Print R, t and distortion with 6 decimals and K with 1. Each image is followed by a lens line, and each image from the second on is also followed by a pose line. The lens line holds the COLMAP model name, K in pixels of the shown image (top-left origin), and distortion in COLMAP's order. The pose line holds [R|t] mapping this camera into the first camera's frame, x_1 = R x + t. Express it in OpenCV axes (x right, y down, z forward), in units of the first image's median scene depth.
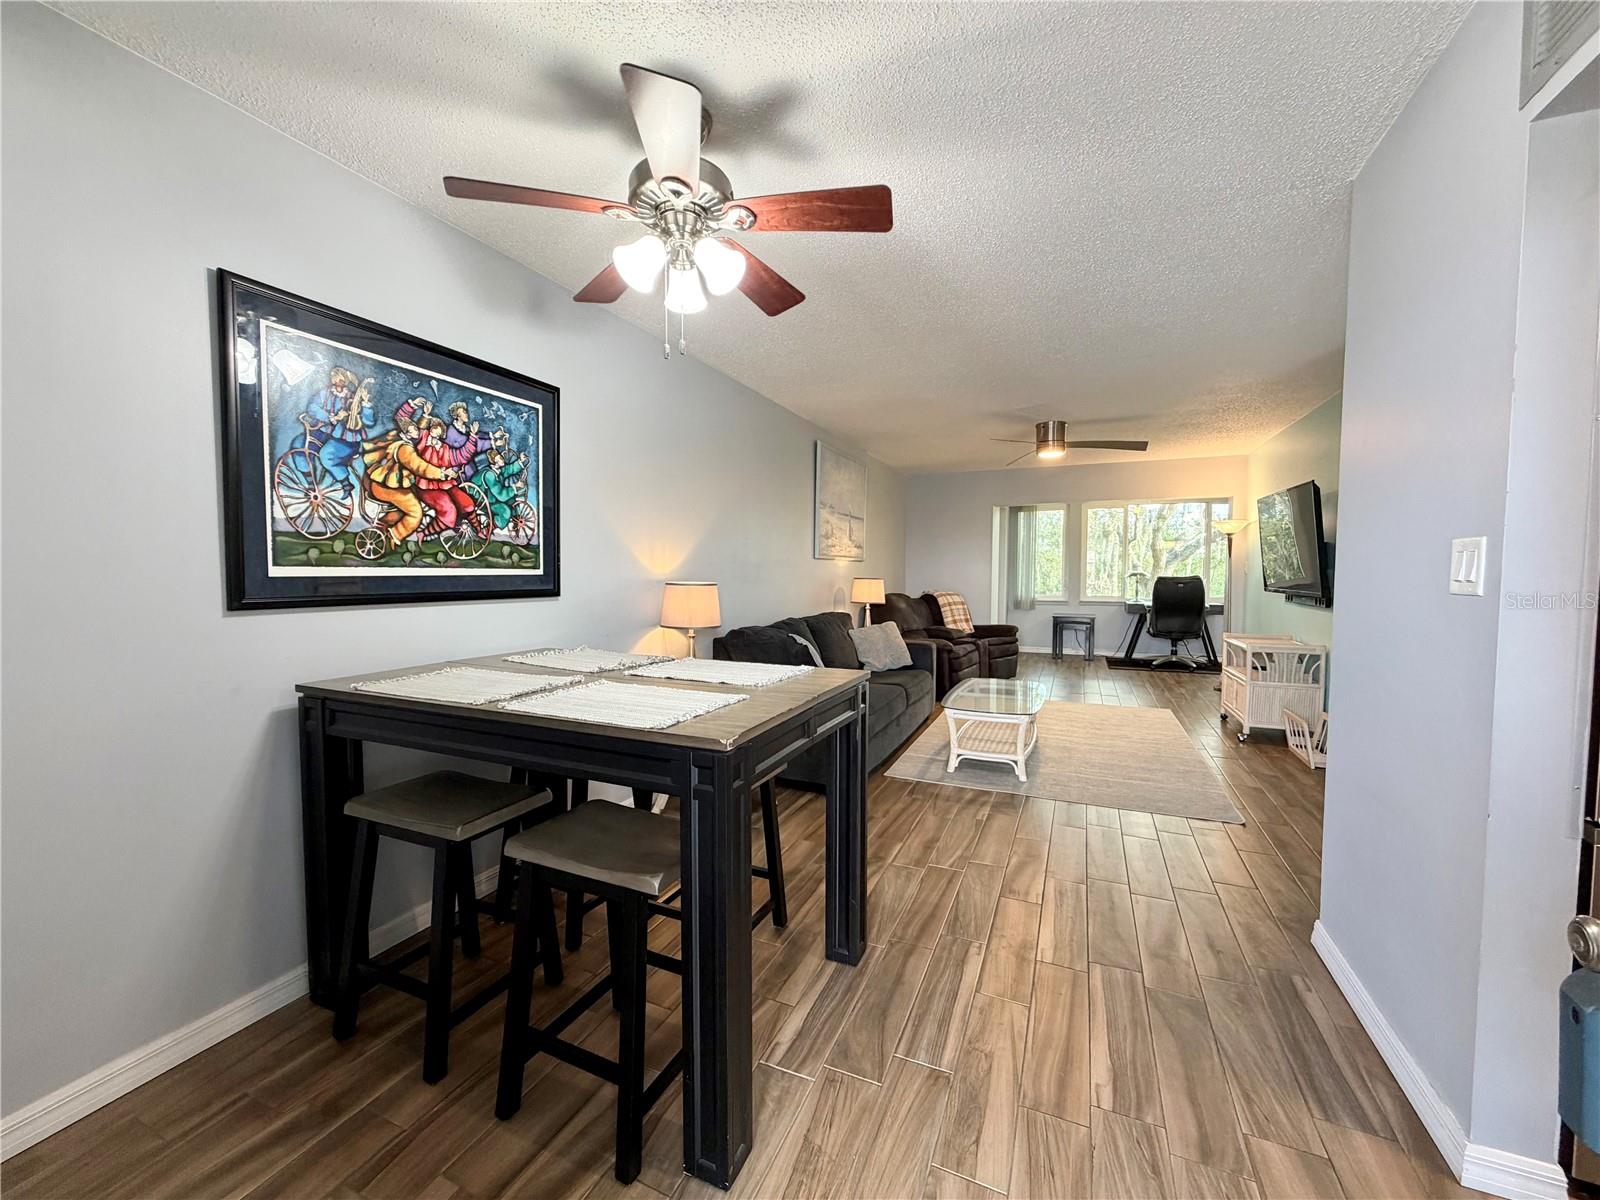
lens RADIAL K [[632.2, 0, 797.3], [0, 632.2, 597.8], [0, 0, 1]] dist [-0.001496, 0.000484]
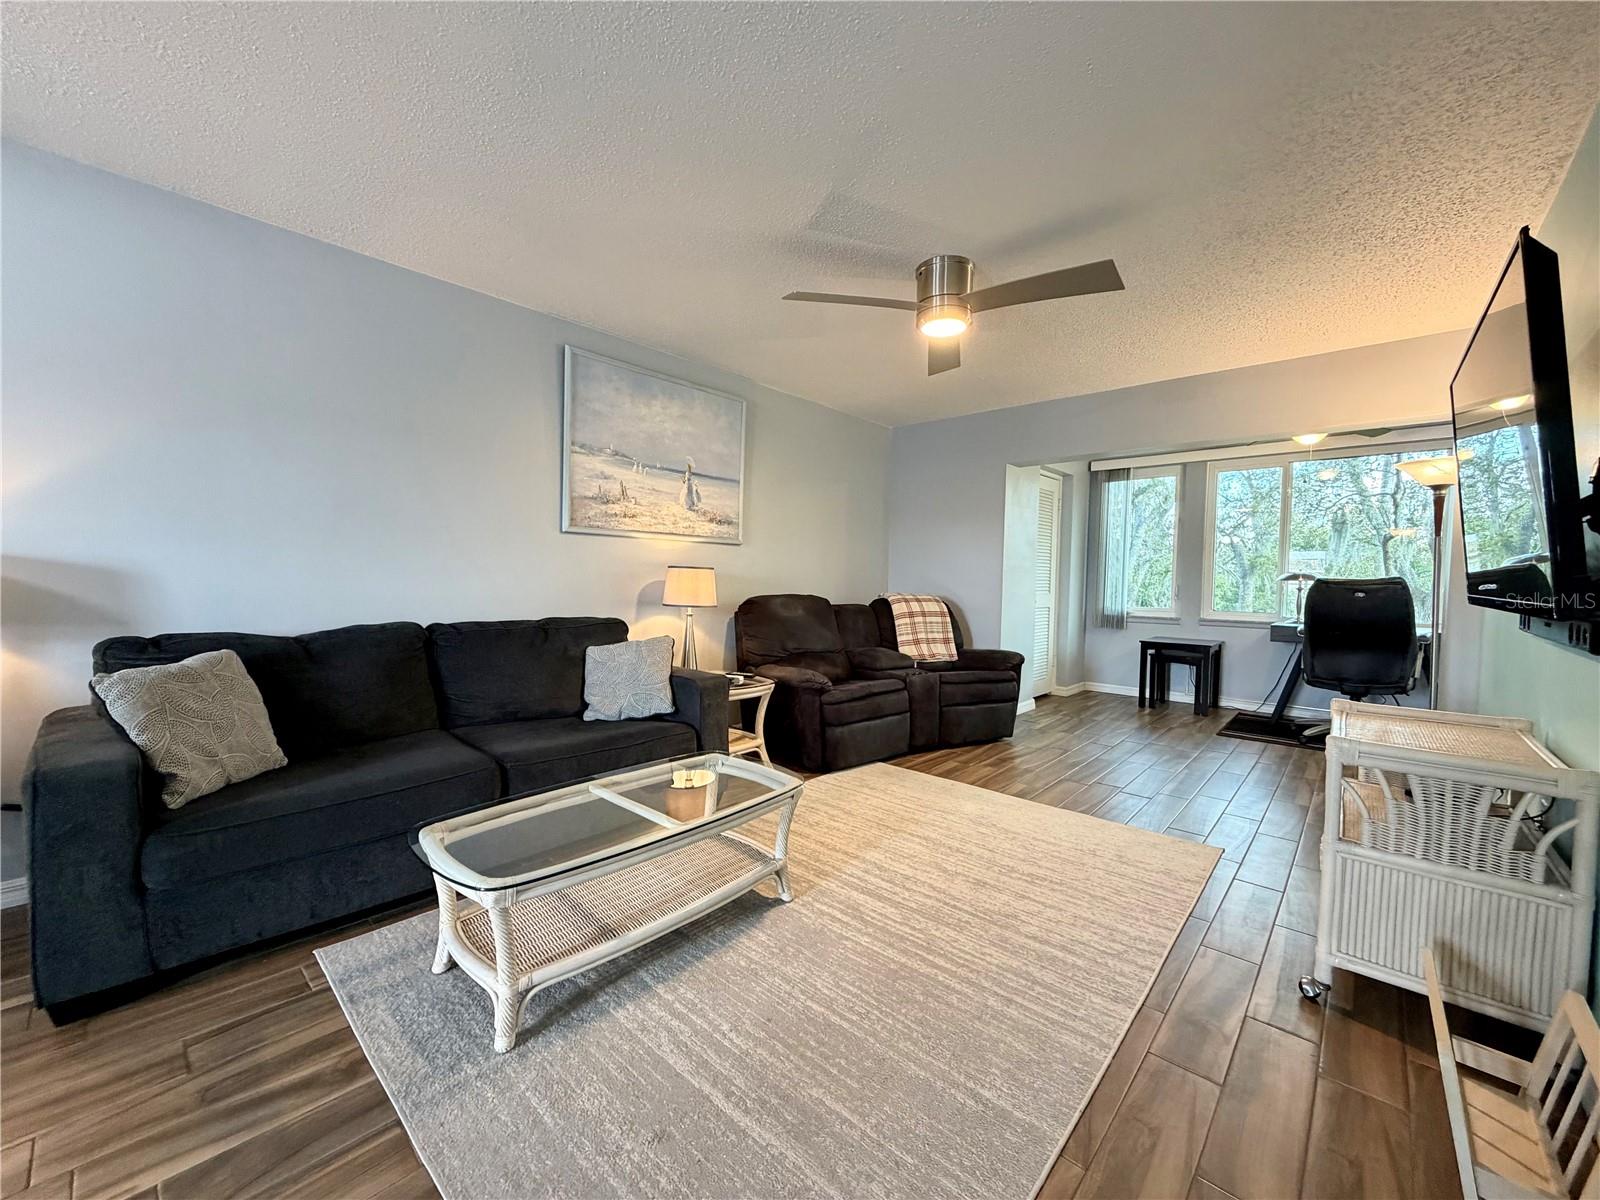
lens RADIAL K [[632.2, 0, 799.6], [0, 632.2, 607.3], [0, 0, 1]] dist [-0.001496, 0.000484]
pose [[0.948698, 0.030479, -0.314711, 0.339623], [-0.029667, 0.999533, 0.007372, 0.001243], [0.314789, 0.002343, 0.949159, 0.352830]]
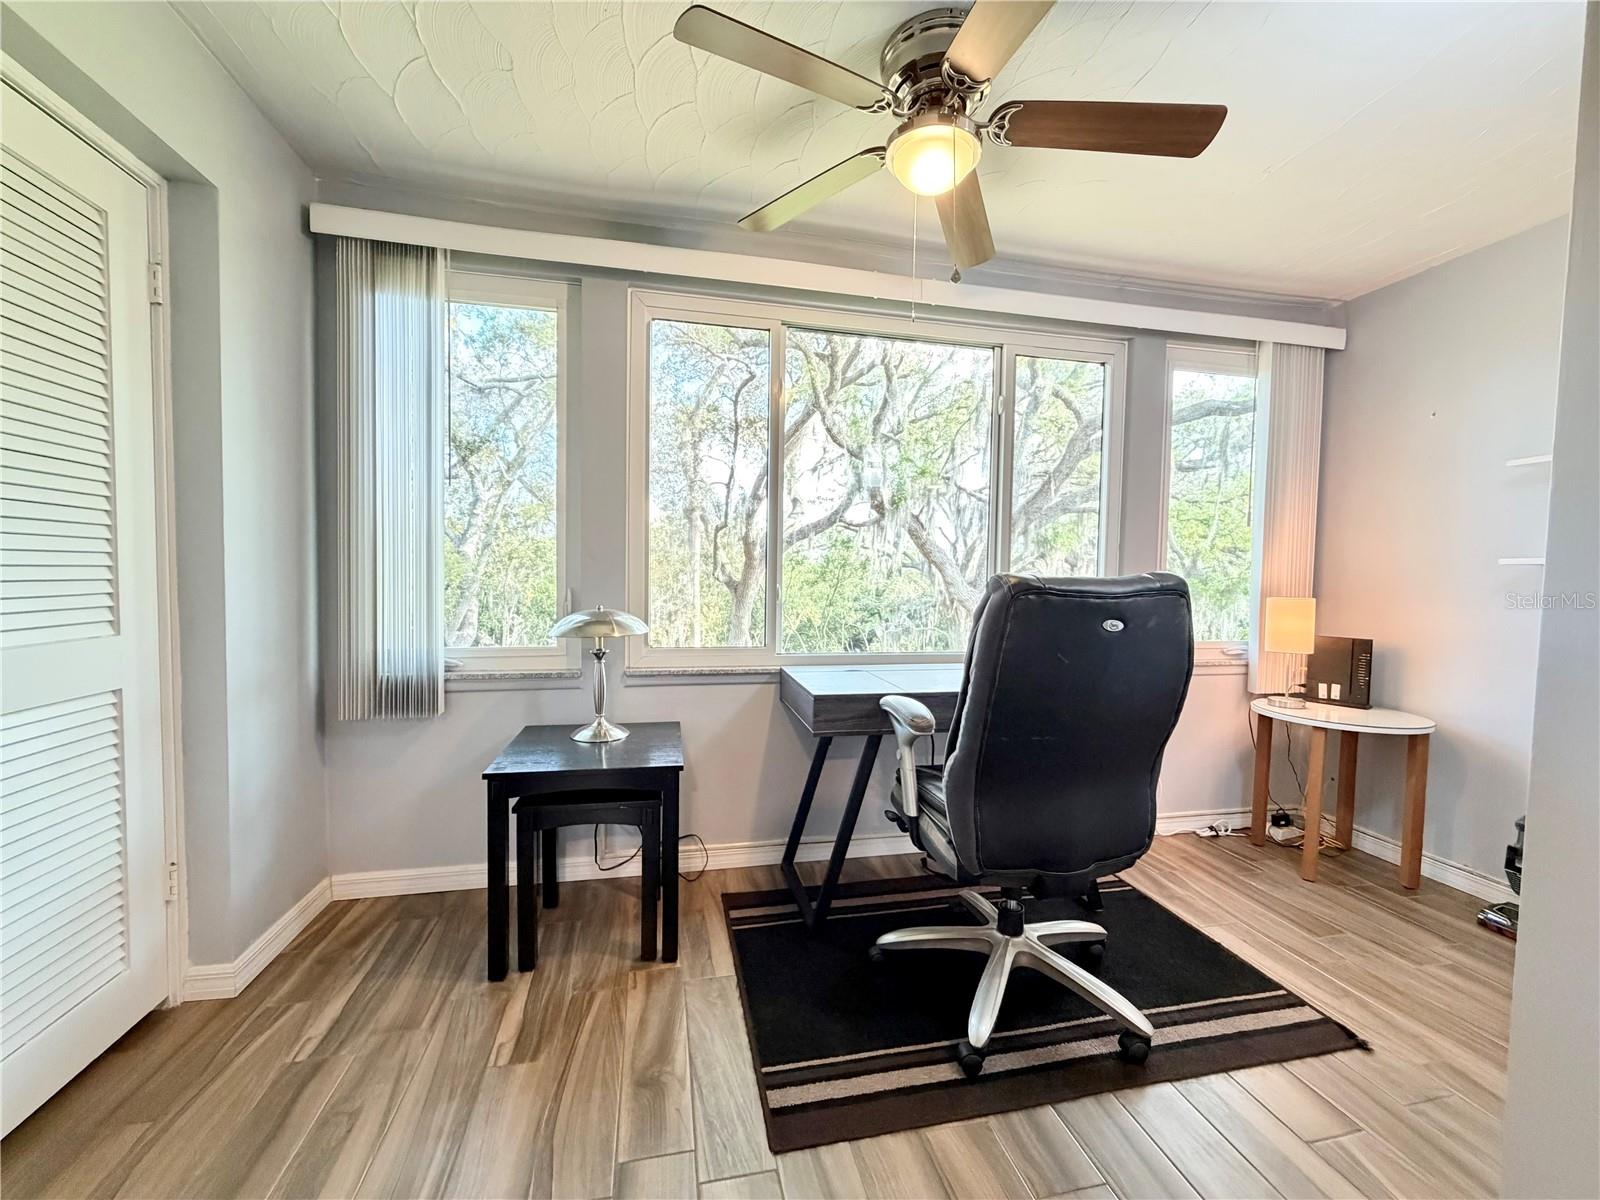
lens RADIAL K [[632.2, 0, 801.1], [0, 632.2, 597.5], [0, 0, 1]] dist [-0.001496, 0.000484]
pose [[0.802899, -0.006691, 0.596078, 0.446888], [0.006870, 0.999974, 0.001971, -0.030661], [-0.596076, 0.002512, 0.802924, 0.954092]]
